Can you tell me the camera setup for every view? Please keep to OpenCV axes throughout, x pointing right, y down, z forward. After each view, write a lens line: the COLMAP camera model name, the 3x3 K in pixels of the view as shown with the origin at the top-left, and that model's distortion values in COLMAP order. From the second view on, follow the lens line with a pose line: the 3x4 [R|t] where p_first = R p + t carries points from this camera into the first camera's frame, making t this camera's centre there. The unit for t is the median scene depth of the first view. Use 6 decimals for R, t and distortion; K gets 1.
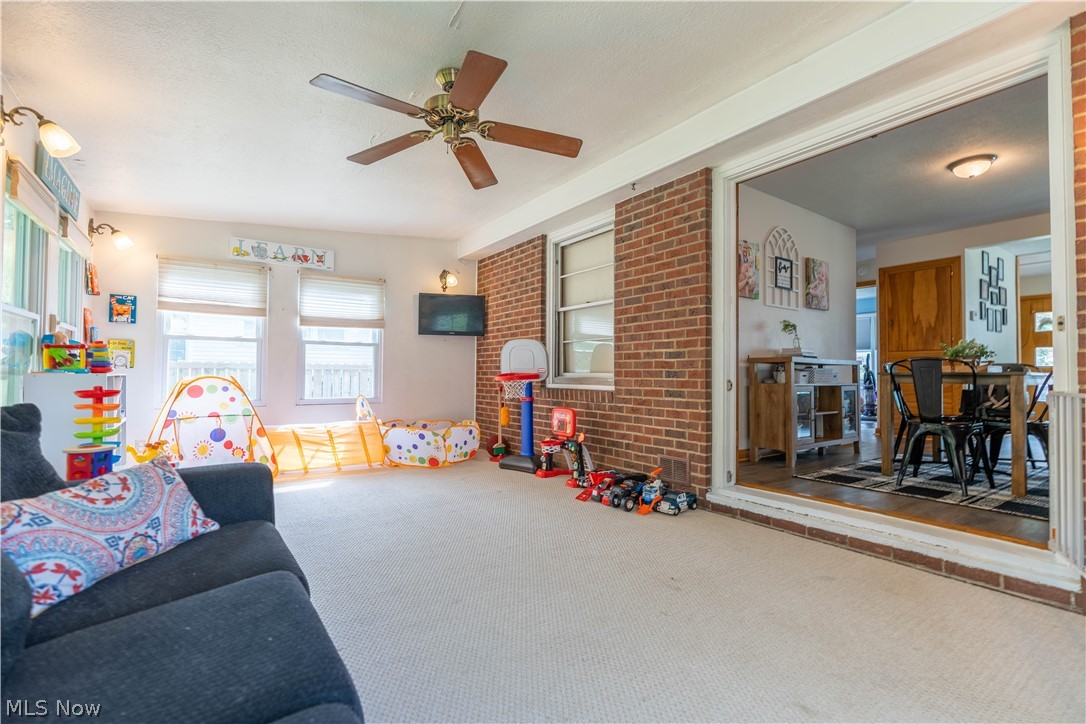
lens RADIAL K [[490.7, 0, 545.2], [0, 490.7, 364.1], [0, 0, 1]] dist [-0.009635, 0.000829]
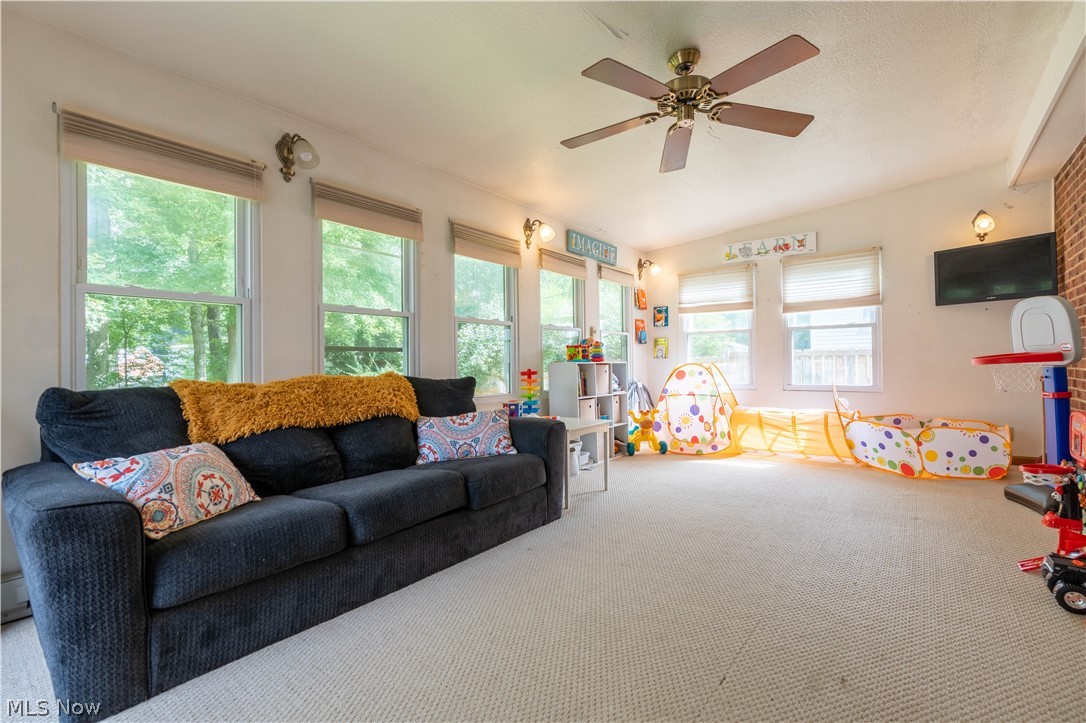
lens RADIAL K [[490.7, 0, 540.8], [0, 490.7, 358.3], [0, 0, 1]] dist [-0.009635, 0.000829]
pose [[0.290686, -0.020952, -0.956589, 0.357415], [0.033430, 0.999372, -0.011730, 0.012352], [0.956234, -0.028569, 0.291204, 0.223113]]
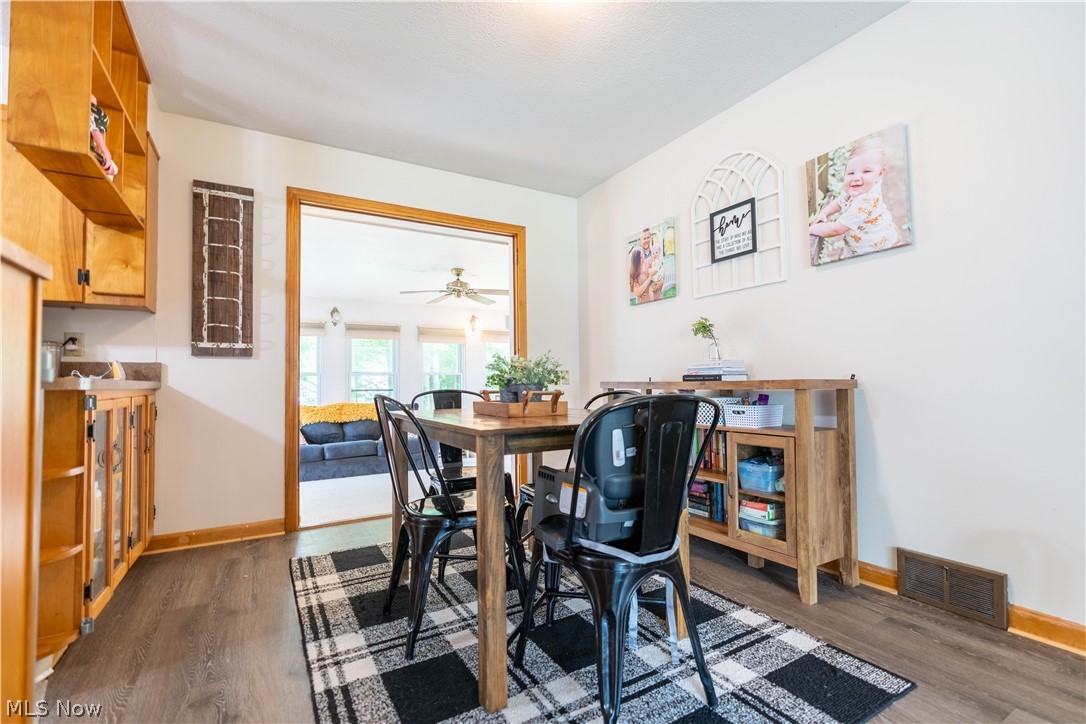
lens RADIAL K [[490.7, 0, 548.4], [0, 490.7, 362.2], [0, 0, 1]] dist [-0.009635, 0.000829]
pose [[-0.086996, -0.043230, -0.995270, 1.025486], [0.036359, 0.998255, -0.046538, -0.010000], [0.995545, -0.040236, -0.085273, 0.782959]]
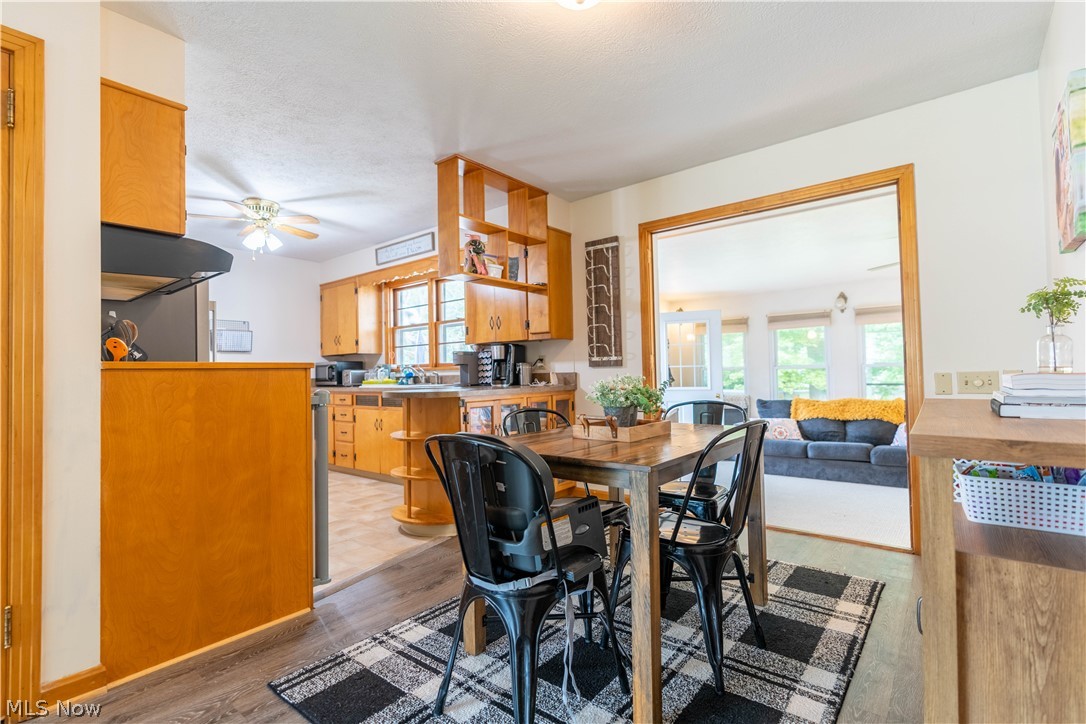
lens RADIAL K [[512.0, 0, 540.5], [0, 512.0, 360.1], [0, 0, 1]] dist [-0.002984, -0.000127]
pose [[-0.966177, 0.009002, -0.257725, 0.808220], [0.022517, 0.998518, -0.049538, -0.028888], [0.256897, -0.053665, -0.964948, 1.099850]]
